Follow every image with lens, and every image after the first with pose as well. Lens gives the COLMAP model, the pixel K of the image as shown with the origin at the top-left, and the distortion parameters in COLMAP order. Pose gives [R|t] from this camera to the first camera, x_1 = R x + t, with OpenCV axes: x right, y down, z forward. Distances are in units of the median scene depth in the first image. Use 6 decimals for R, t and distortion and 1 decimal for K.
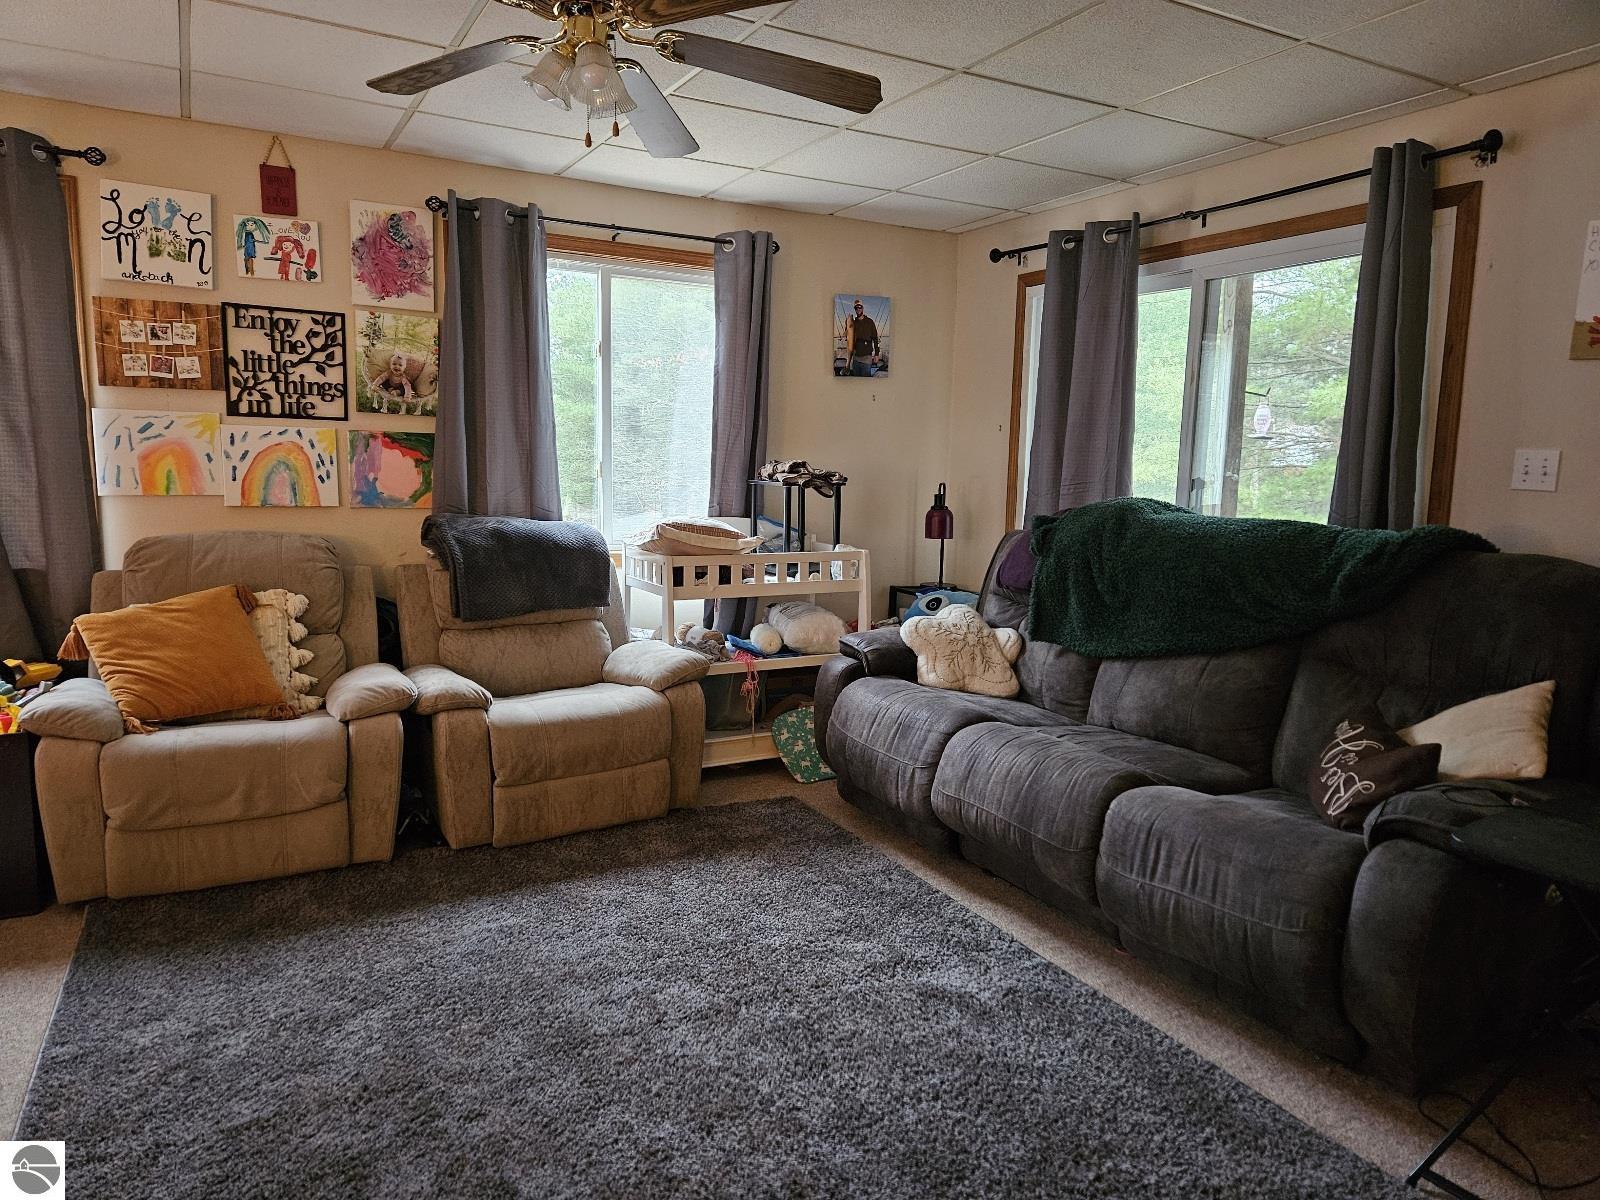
lens RADIAL K [[1063.1, 0, 797.9], [0, 1063.1, 611.3], [0, 0, 1]] dist [0.078440, -0.055472]
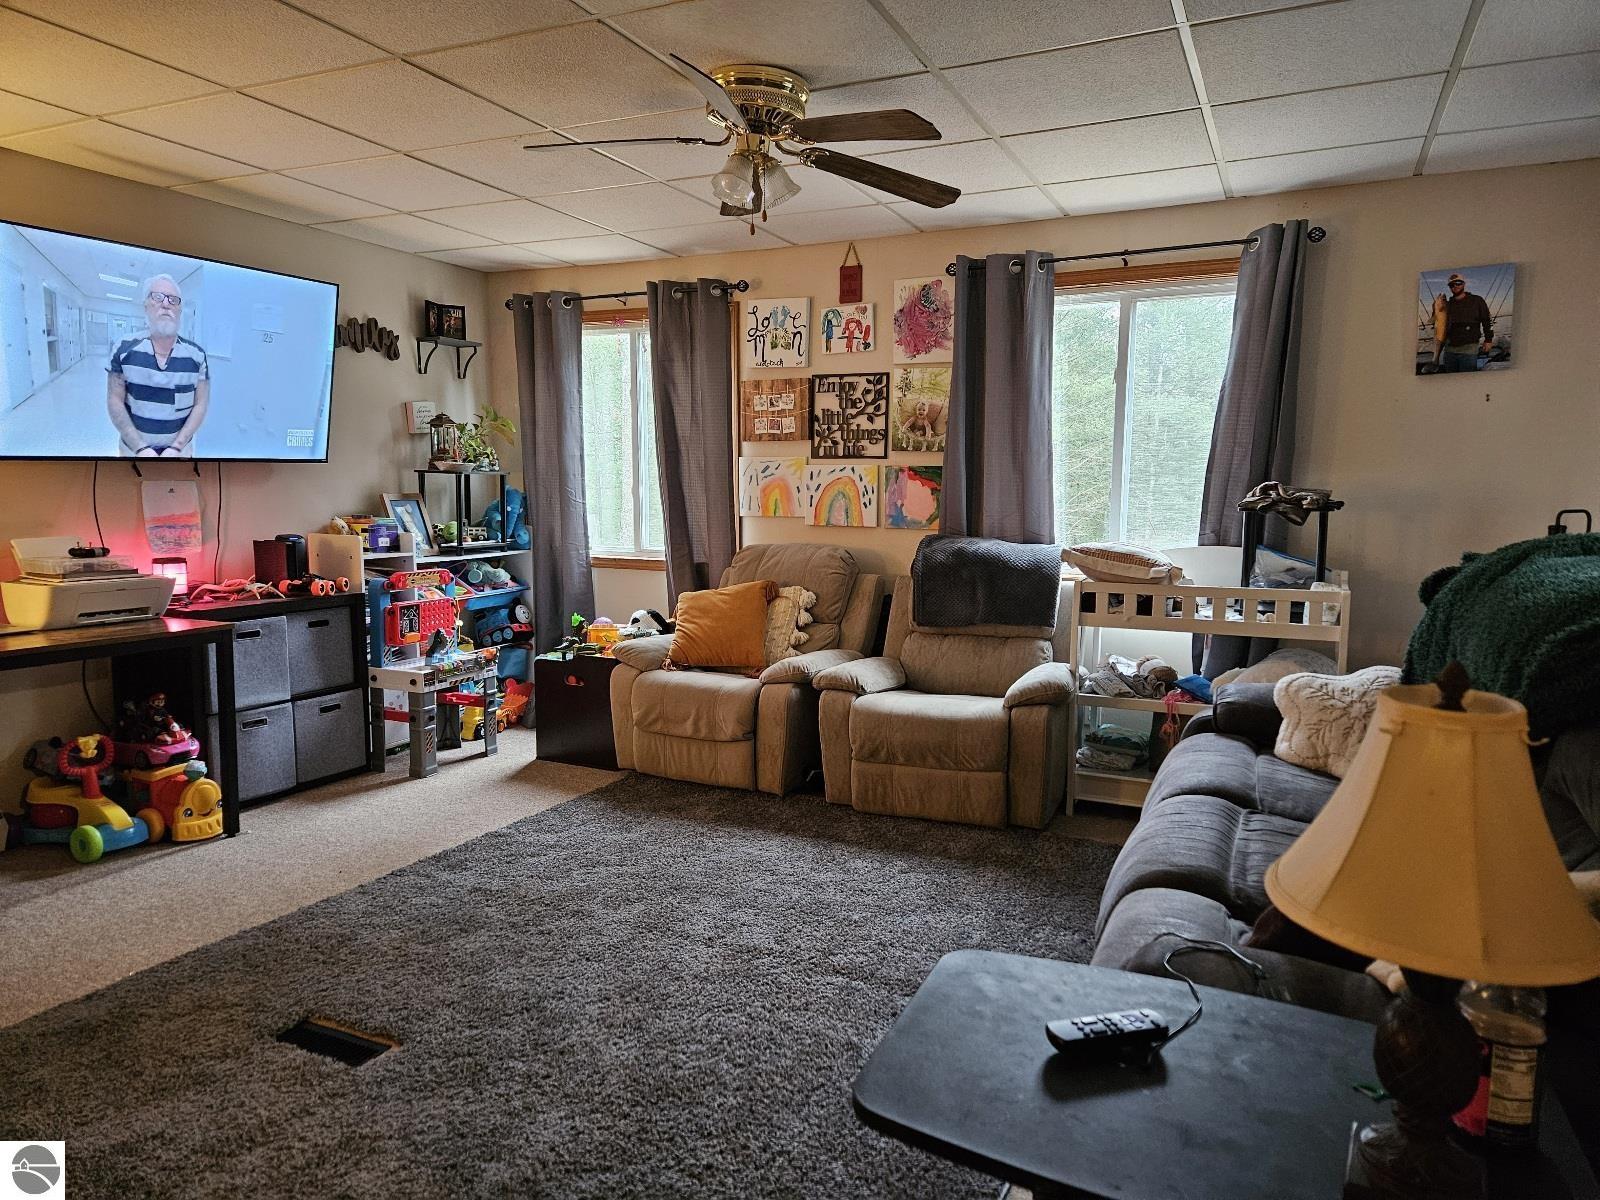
lens RADIAL K [[1053.5, 0, 825.7], [0, 1053.5, 643.5], [0, 0, 1]] dist [0.052147, -0.001089]
pose [[0.592416, 0.104733, -0.798796, 0.554683], [-0.109253, 0.992798, 0.049143, -0.016740], [0.798190, 0.058158, 0.599592, 0.229557]]
